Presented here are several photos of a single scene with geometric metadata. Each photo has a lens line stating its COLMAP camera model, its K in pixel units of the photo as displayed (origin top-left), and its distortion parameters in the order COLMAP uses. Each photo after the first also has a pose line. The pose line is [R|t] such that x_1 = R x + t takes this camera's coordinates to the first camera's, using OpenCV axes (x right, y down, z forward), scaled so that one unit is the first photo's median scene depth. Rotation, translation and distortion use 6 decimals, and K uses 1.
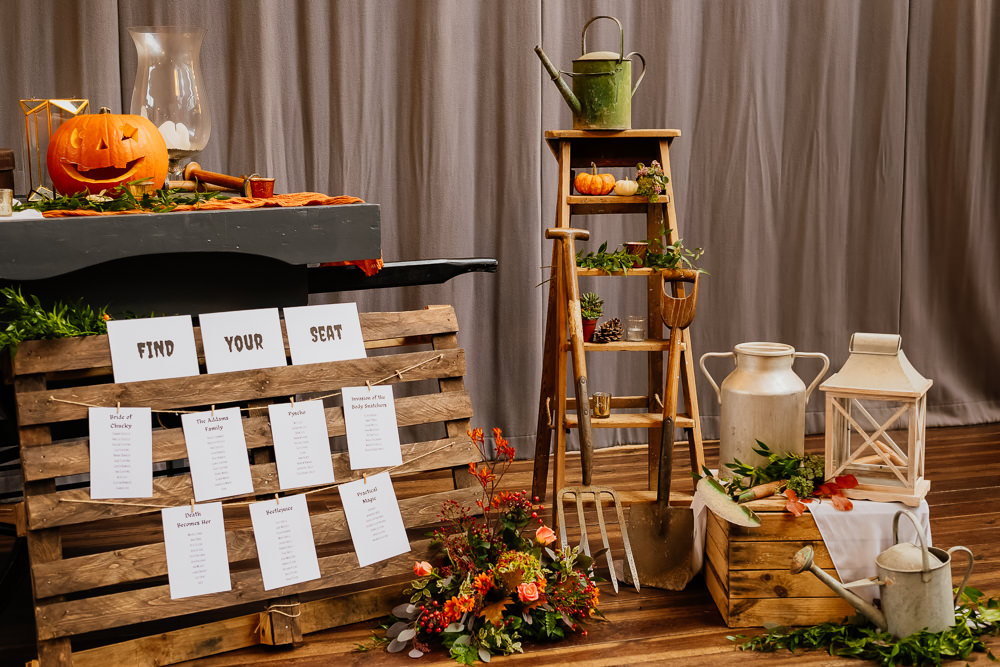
lens RADIAL K [[1409.5, 0, 500.0], [0, 1409.5, 333.5], [0, 0, 1]] dist [-0.007743, -0.034955]
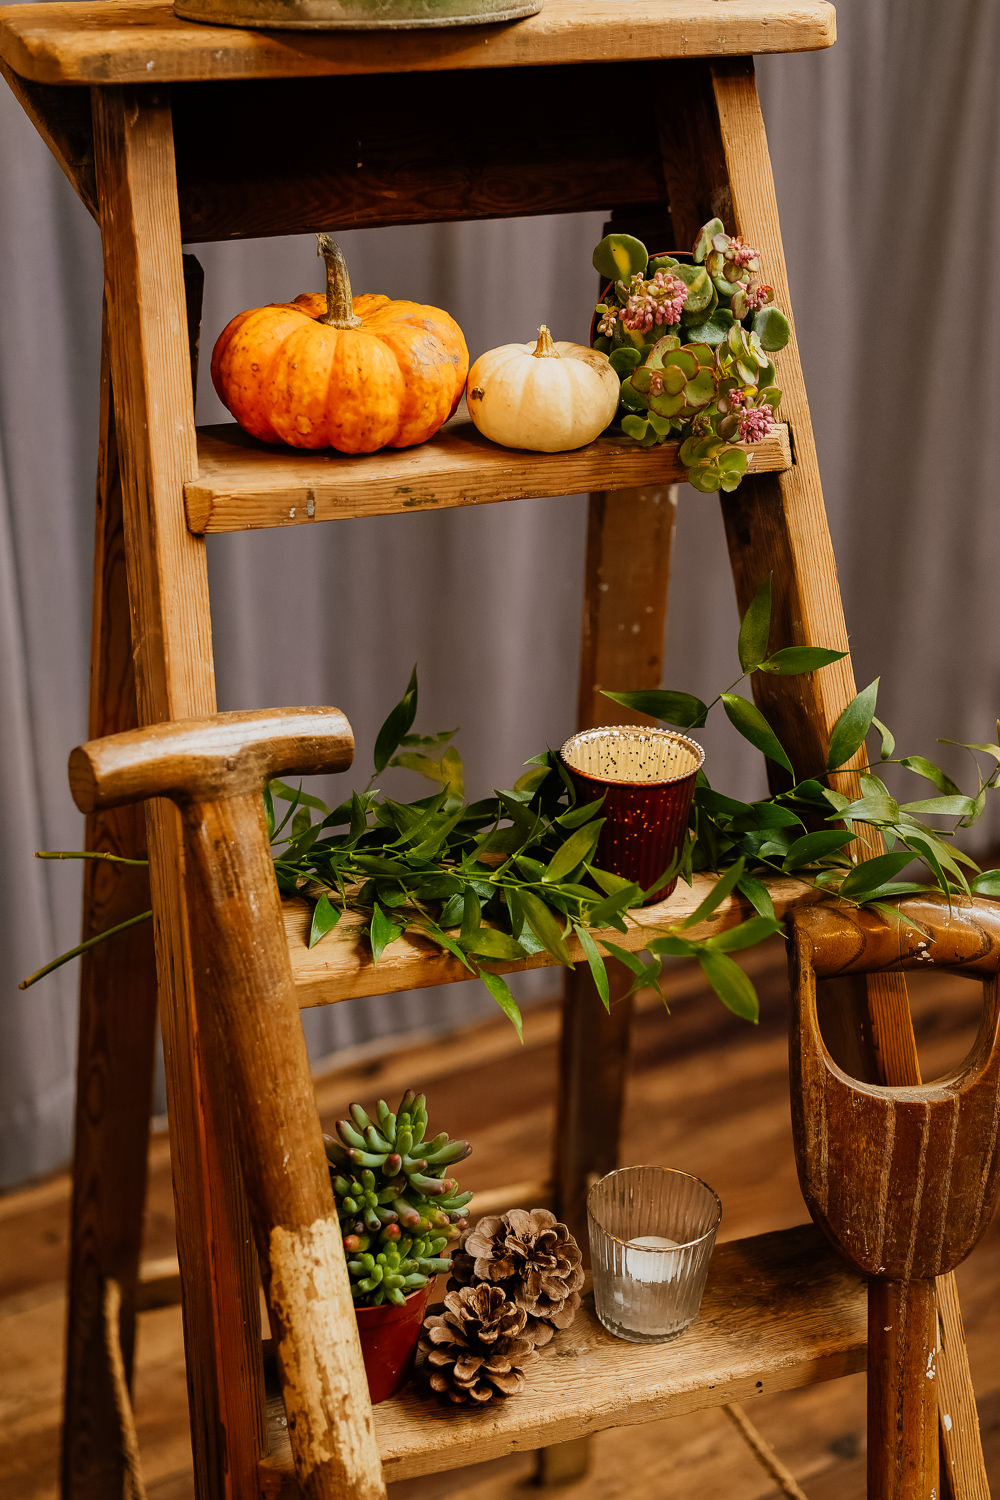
lens RADIAL K [[2114.3, 0, 500.0], [0, 2114.3, 750.0], [0, 0, 1]] dist [-0.007743, -0.034955]
pose [[0.970530, -0.099557, 0.219454, 0.026838], [0.043310, 0.967905, 0.247558, -0.124332], [-0.237056, -0.230758, 0.943692, 0.758468]]
